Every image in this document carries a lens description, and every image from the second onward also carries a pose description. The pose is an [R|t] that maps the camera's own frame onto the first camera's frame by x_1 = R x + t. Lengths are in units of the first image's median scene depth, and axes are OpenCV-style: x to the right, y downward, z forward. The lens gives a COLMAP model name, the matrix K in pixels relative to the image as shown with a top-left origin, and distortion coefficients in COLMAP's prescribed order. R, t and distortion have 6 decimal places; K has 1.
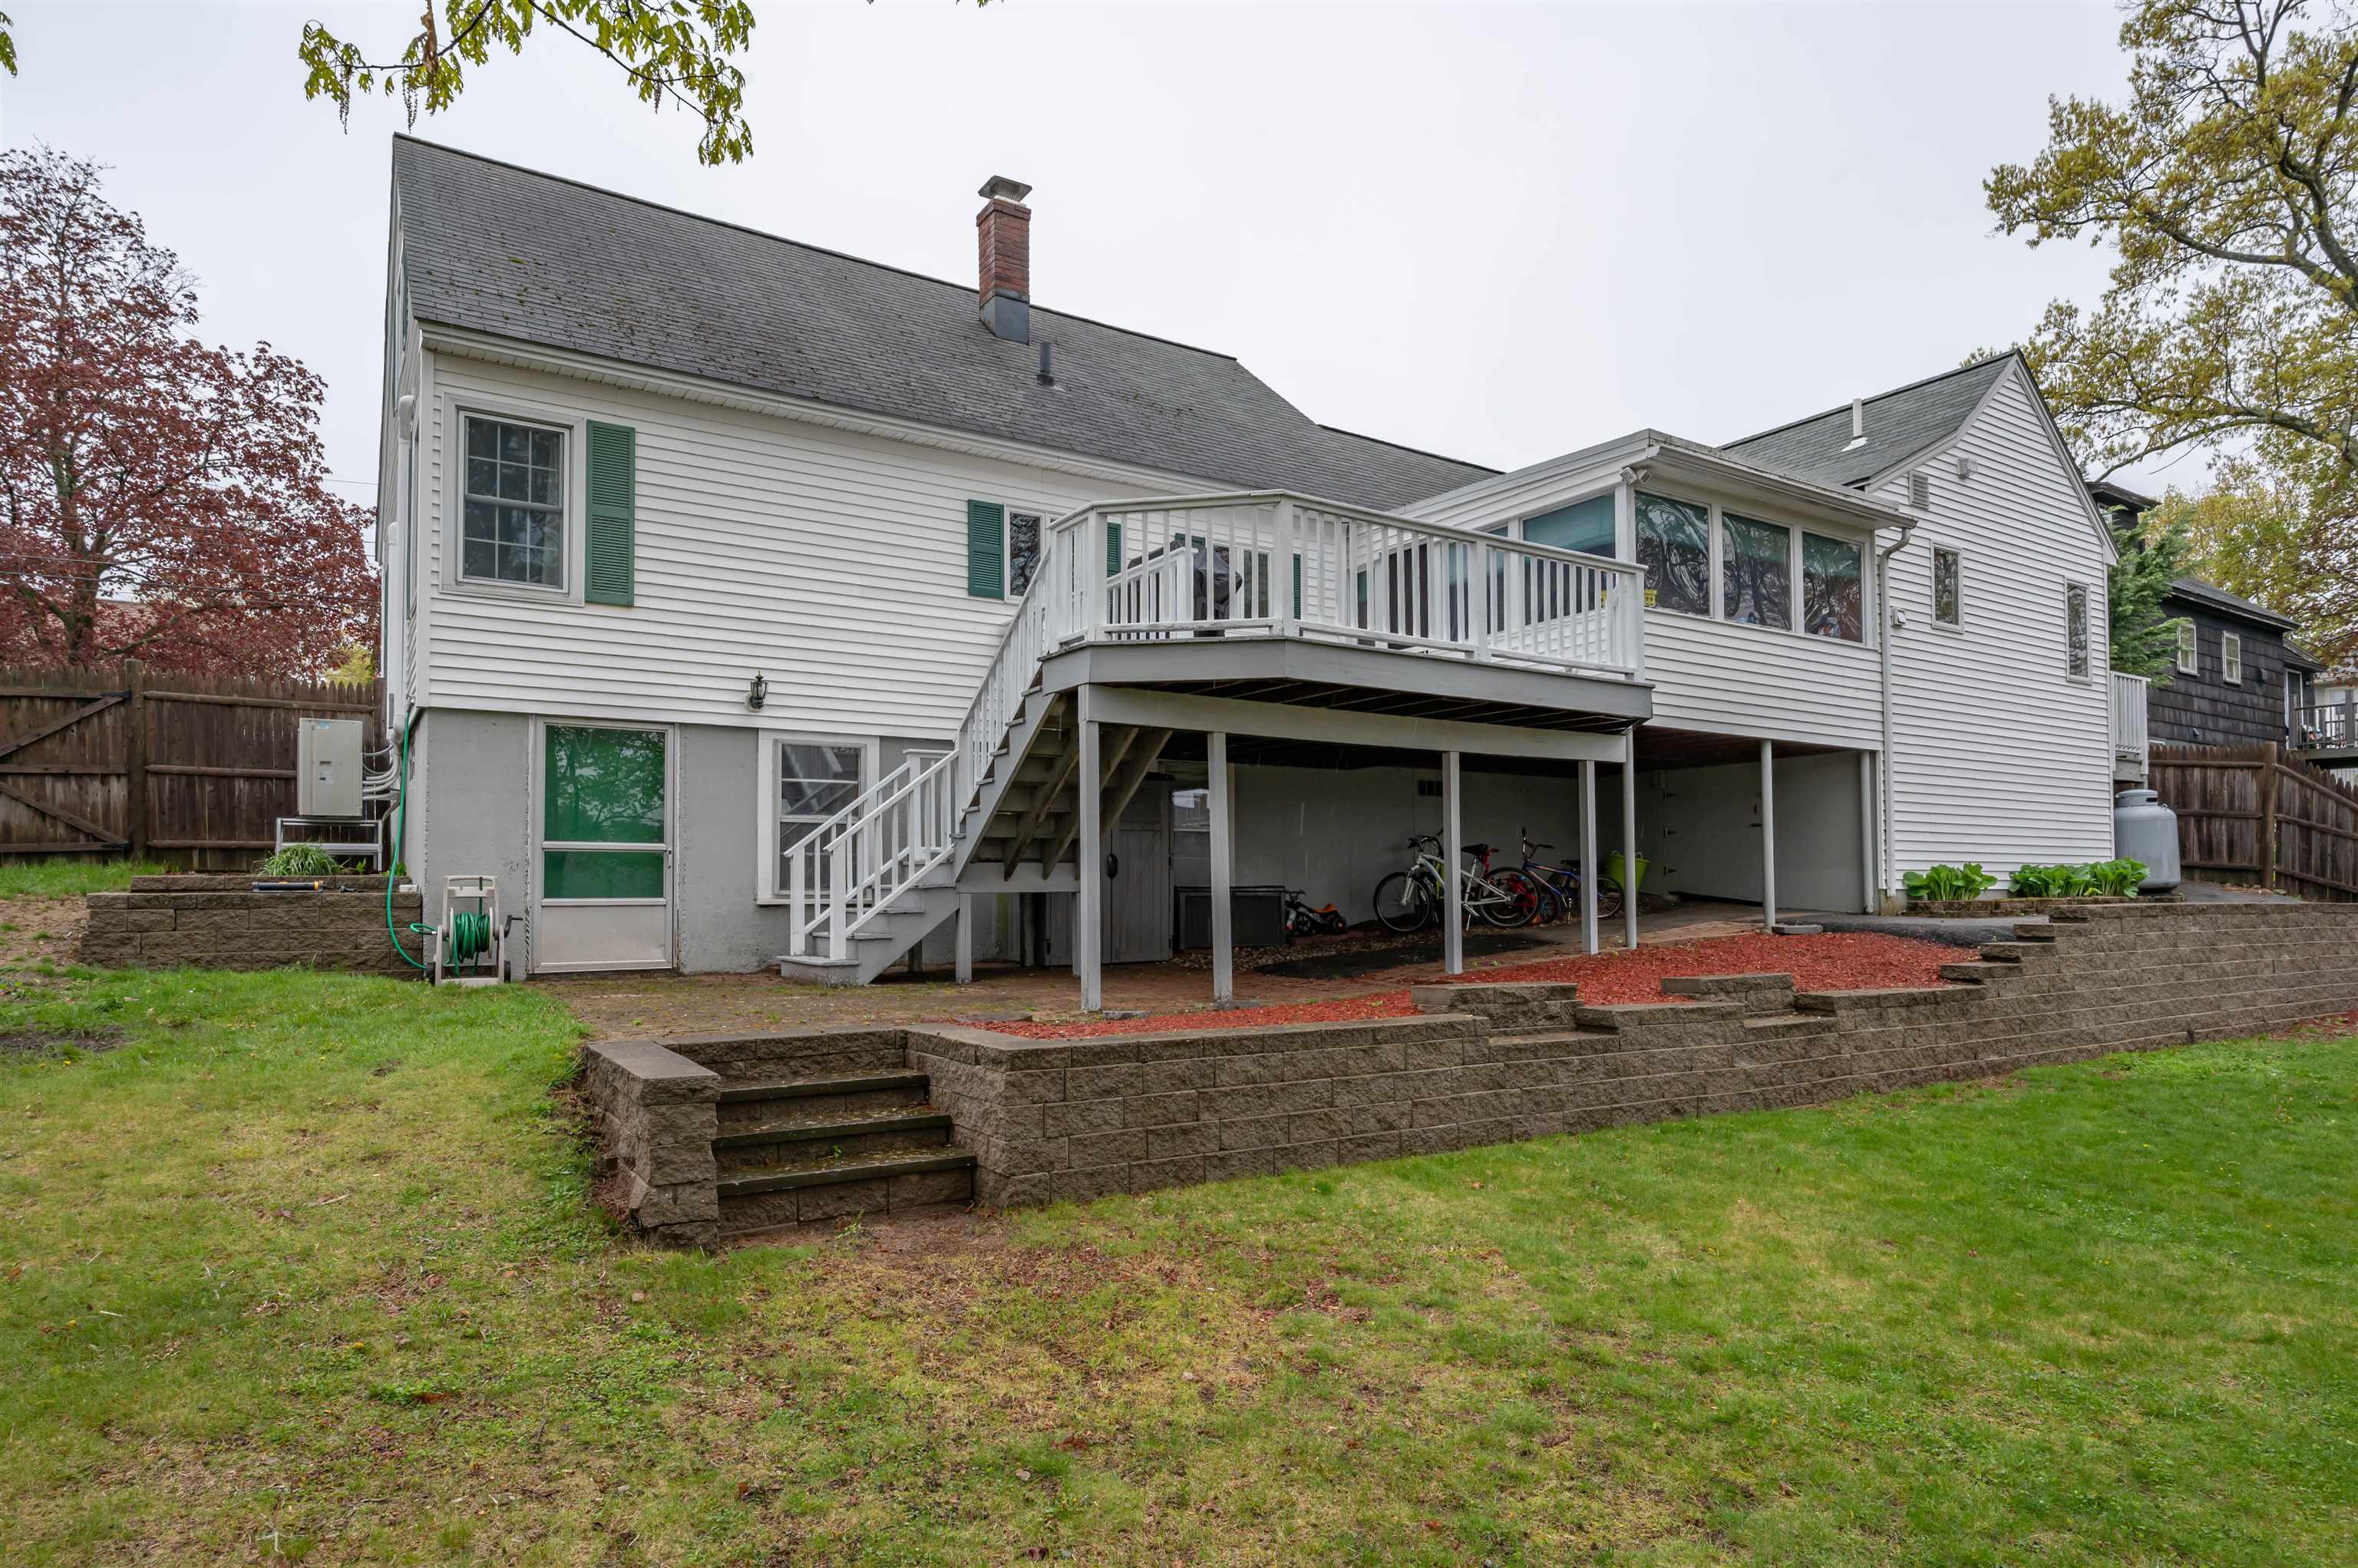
lens RADIAL K [[1314.9, 0, 1178.8], [0, 1314.9, 846.4], [0, 0, 1]] dist [-0.003650, 0.000683]
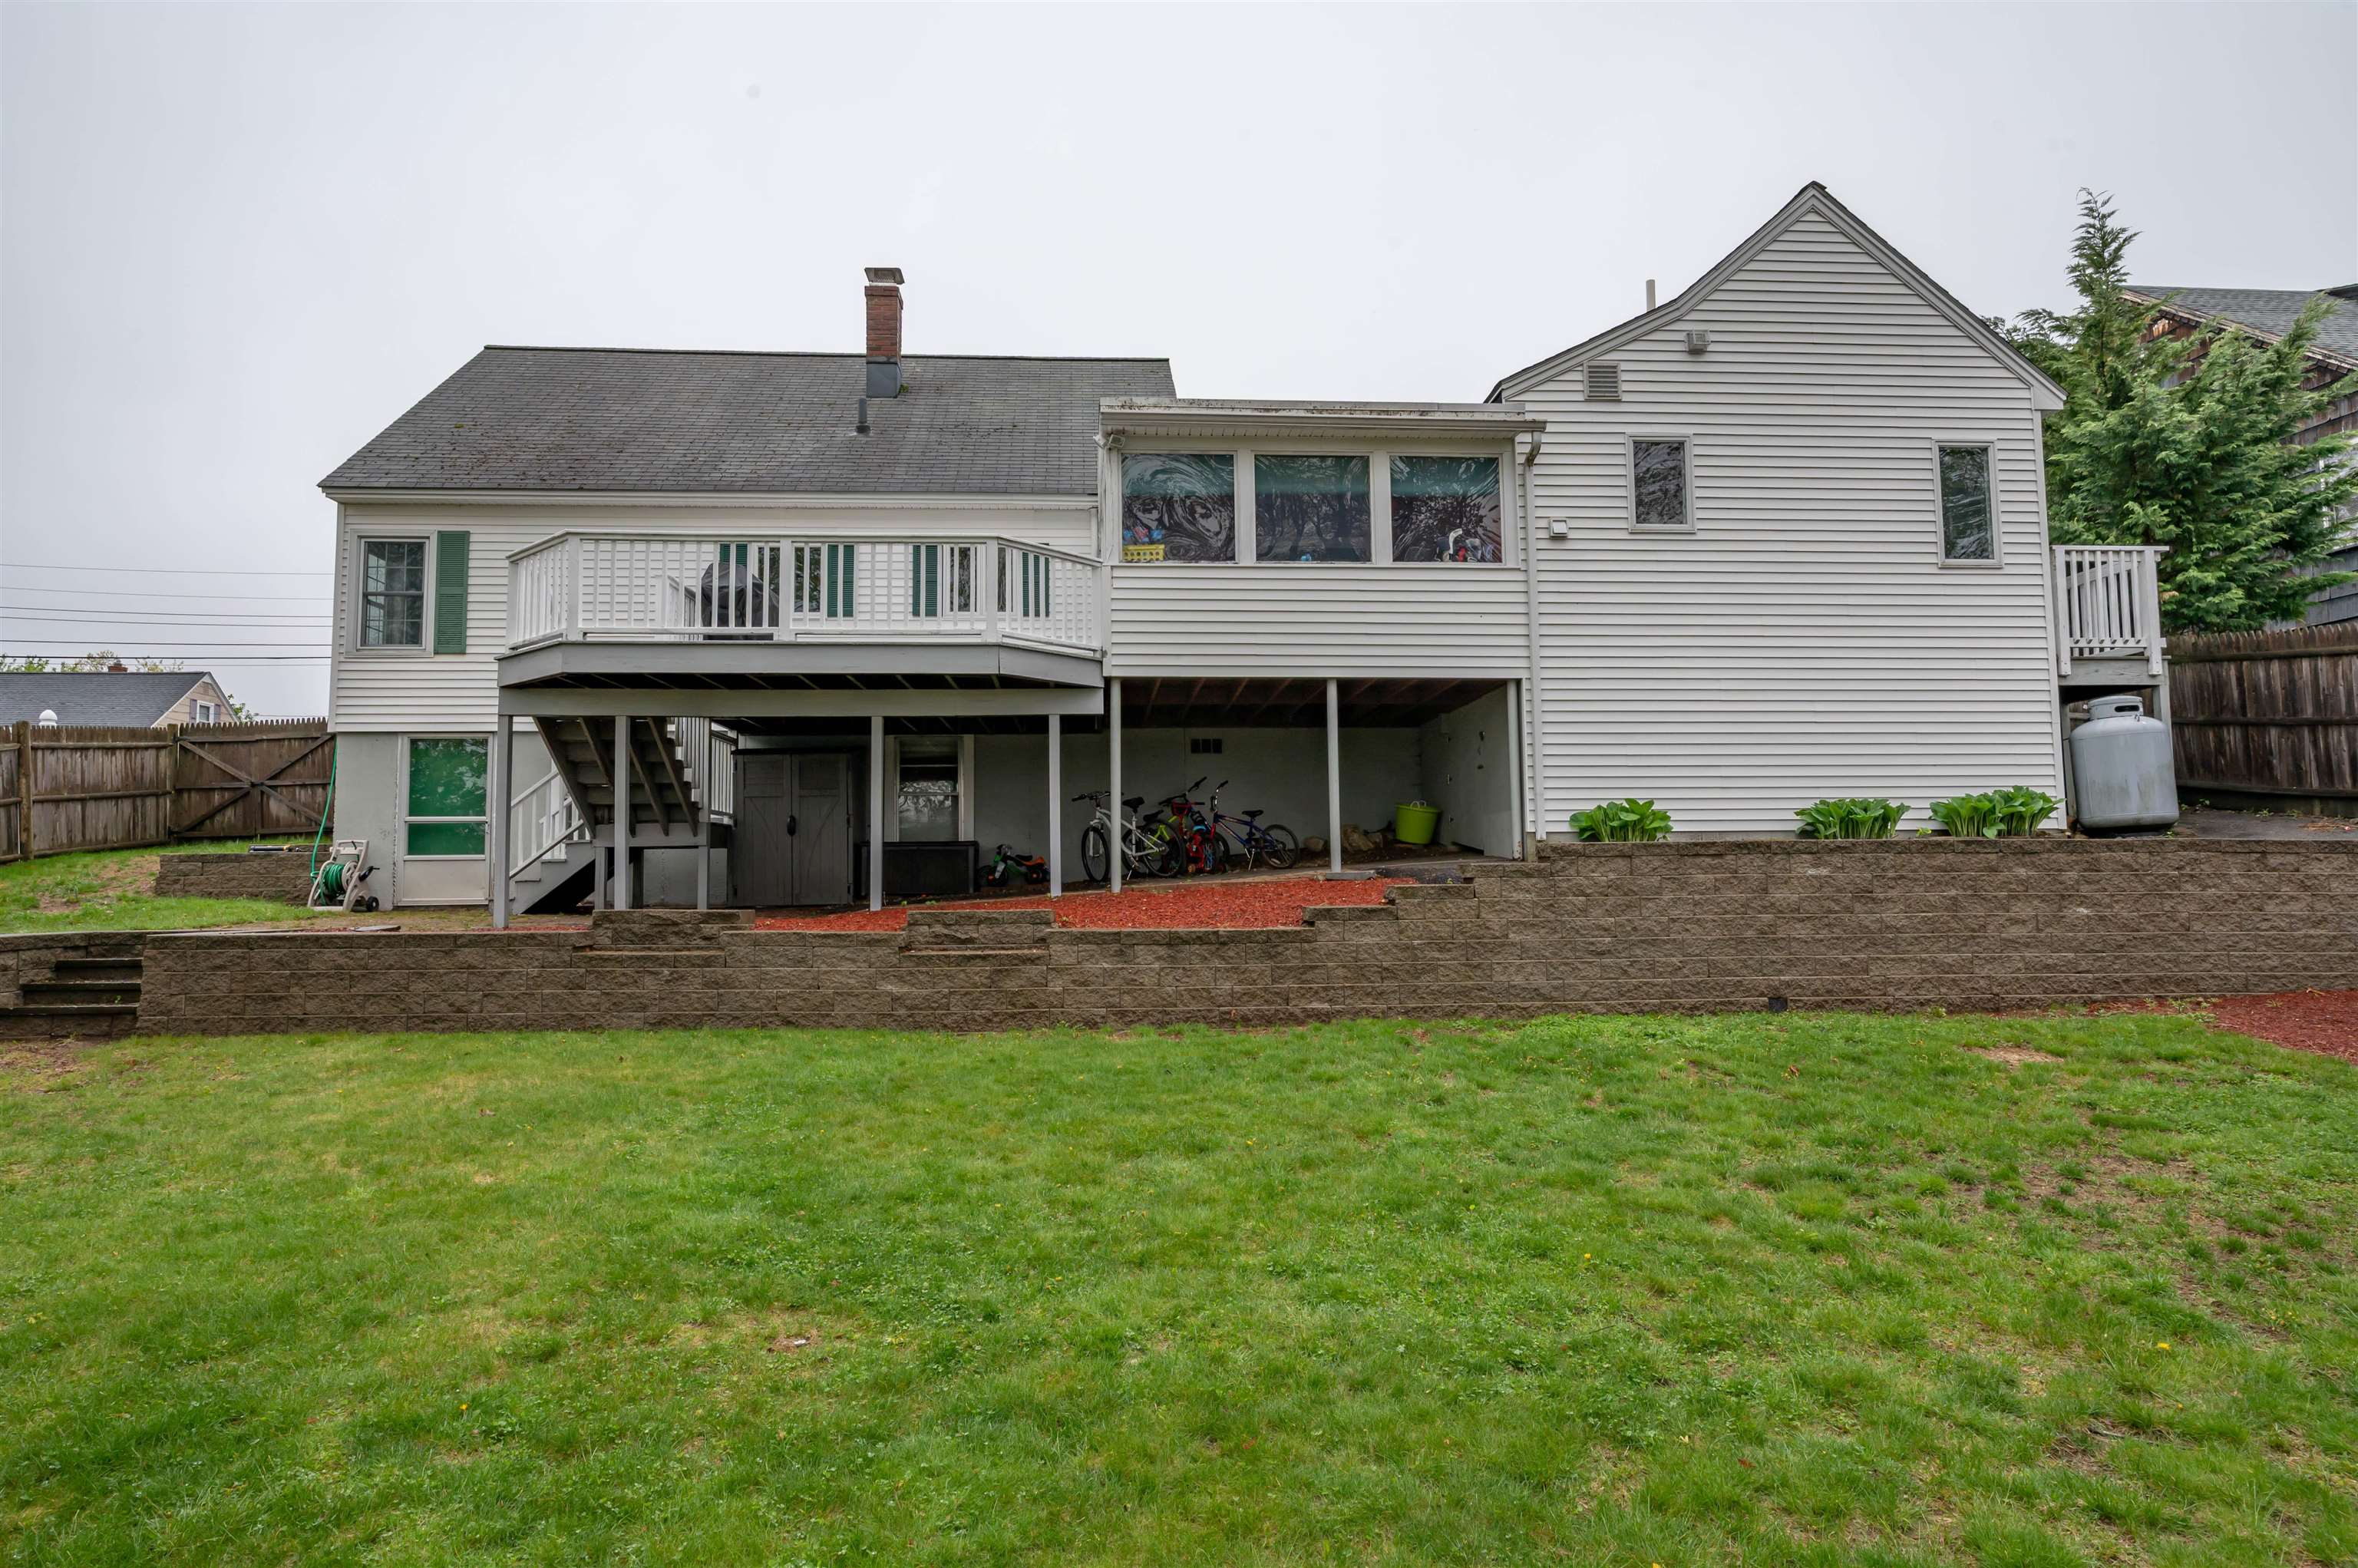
lens RADIAL K [[1291.0, 0, 1179.0], [0, 1291.0, 784.0], [0, 0, 1]] dist [-0.004040, 0.000929]
pose [[0.874582, -0.040278, -0.483202, 0.945499], [0.024397, 0.998937, -0.039110, 0.035815], [0.484263, 0.022416, 0.874635, 0.139220]]
